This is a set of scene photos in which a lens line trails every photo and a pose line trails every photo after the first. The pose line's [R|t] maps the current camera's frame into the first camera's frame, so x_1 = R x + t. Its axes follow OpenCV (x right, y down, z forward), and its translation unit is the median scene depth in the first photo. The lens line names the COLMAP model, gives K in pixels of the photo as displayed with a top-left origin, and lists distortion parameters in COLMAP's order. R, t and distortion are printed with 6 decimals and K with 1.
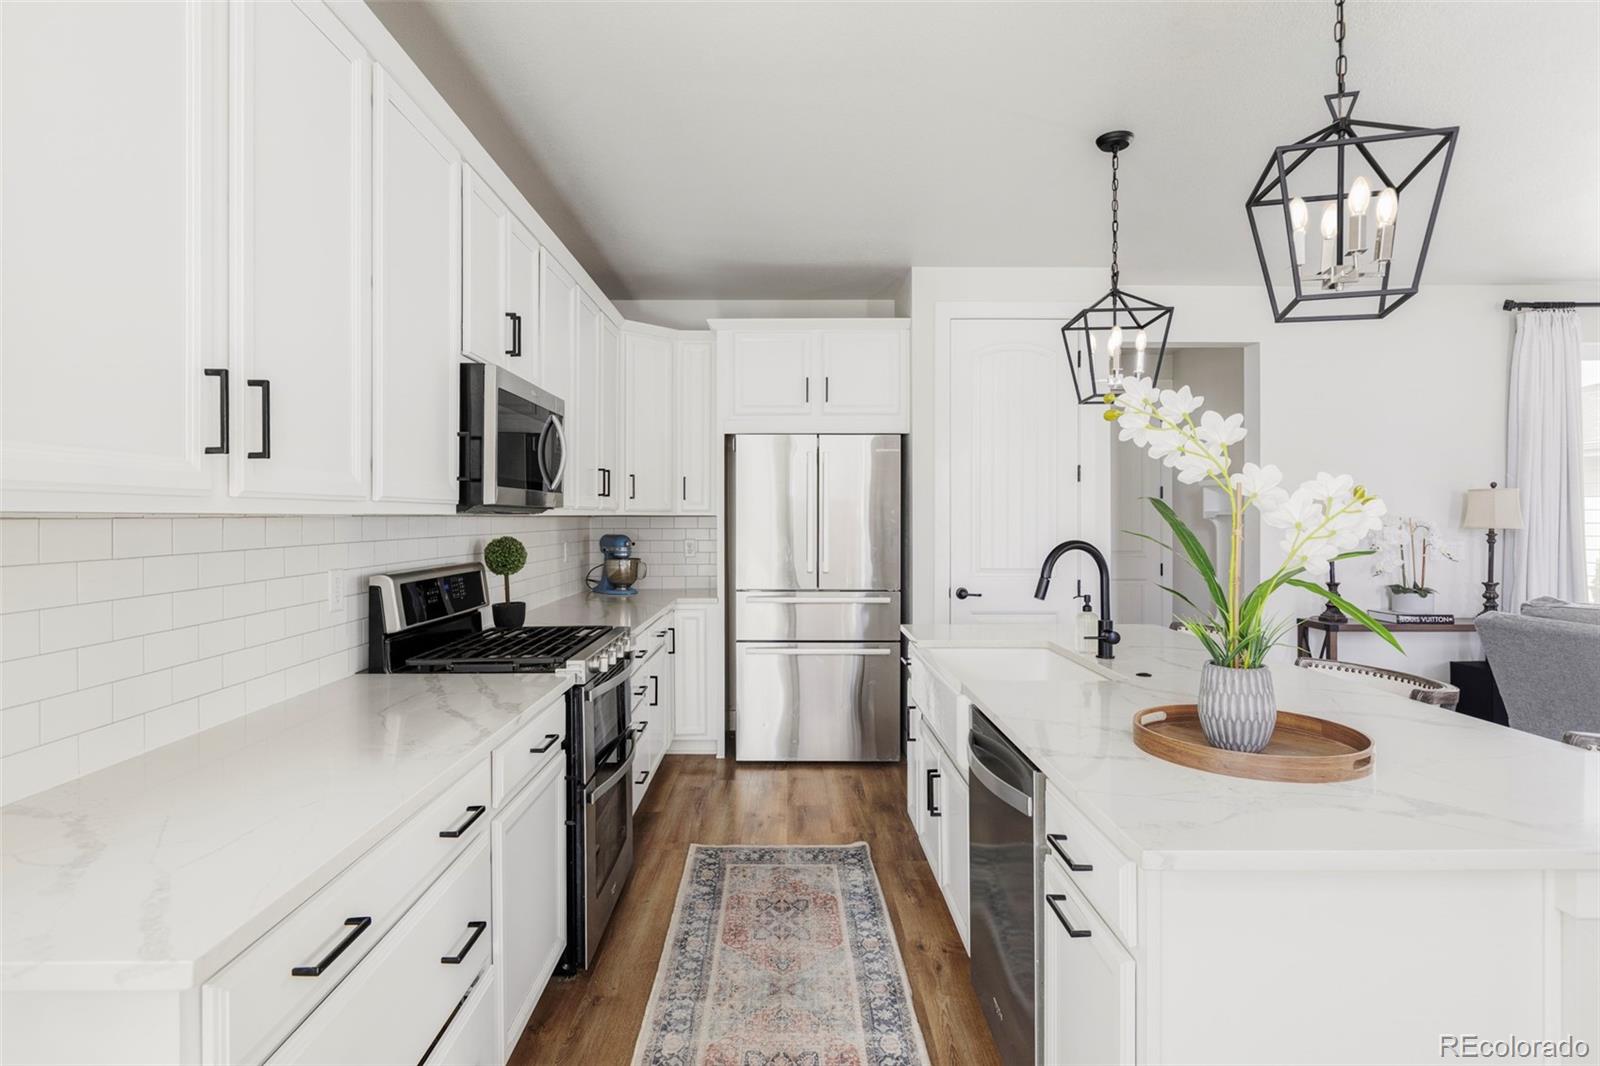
lens RADIAL K [[850.1, 0, 801.9], [0, 850.1, 523.6], [0, 0, 1]] dist [0.009833, 0.000369]
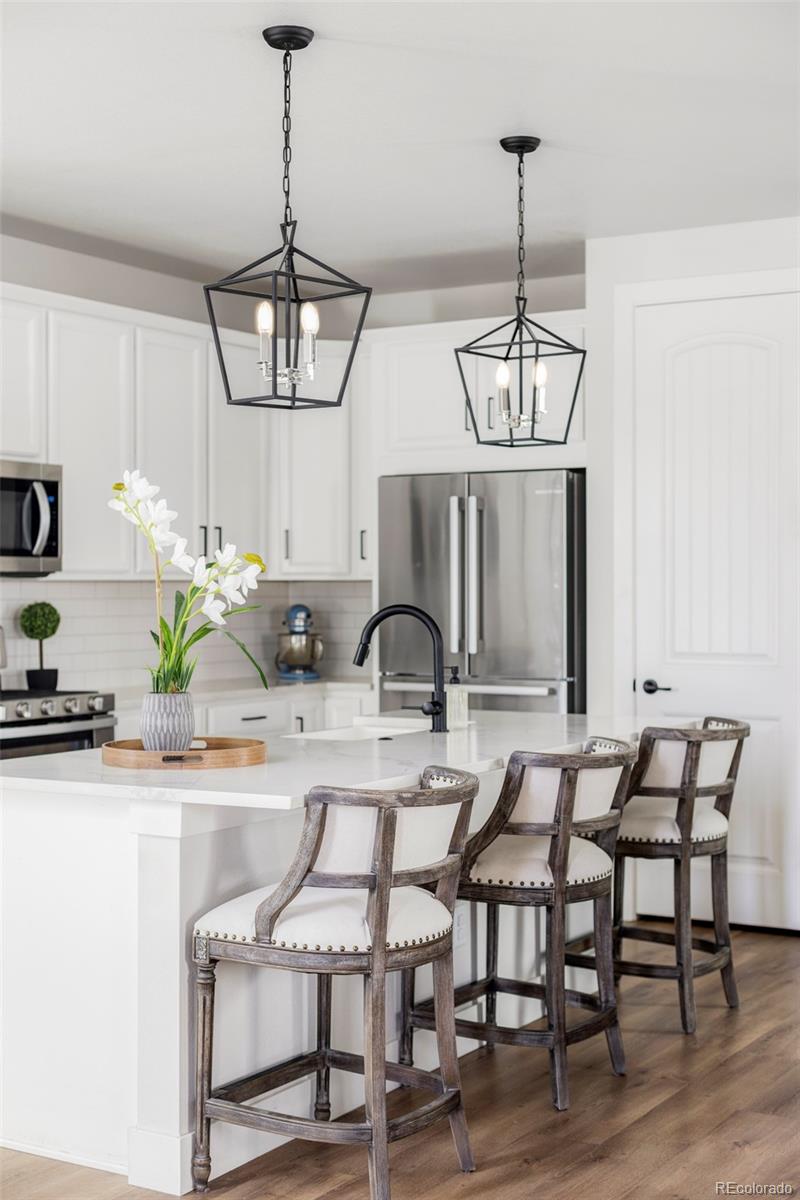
lens RADIAL K [[1811.2, 0, 397.1], [0, 1811.2, 604.2], [0, 0, 1]] dist [0.062980, 0.000000]
pose [[0.851188, 0.002757, -0.524853, 1.108297], [-0.001931, 0.999996, 0.002121, 0.013489], [0.524857, -0.000792, 0.851190, -0.573291]]
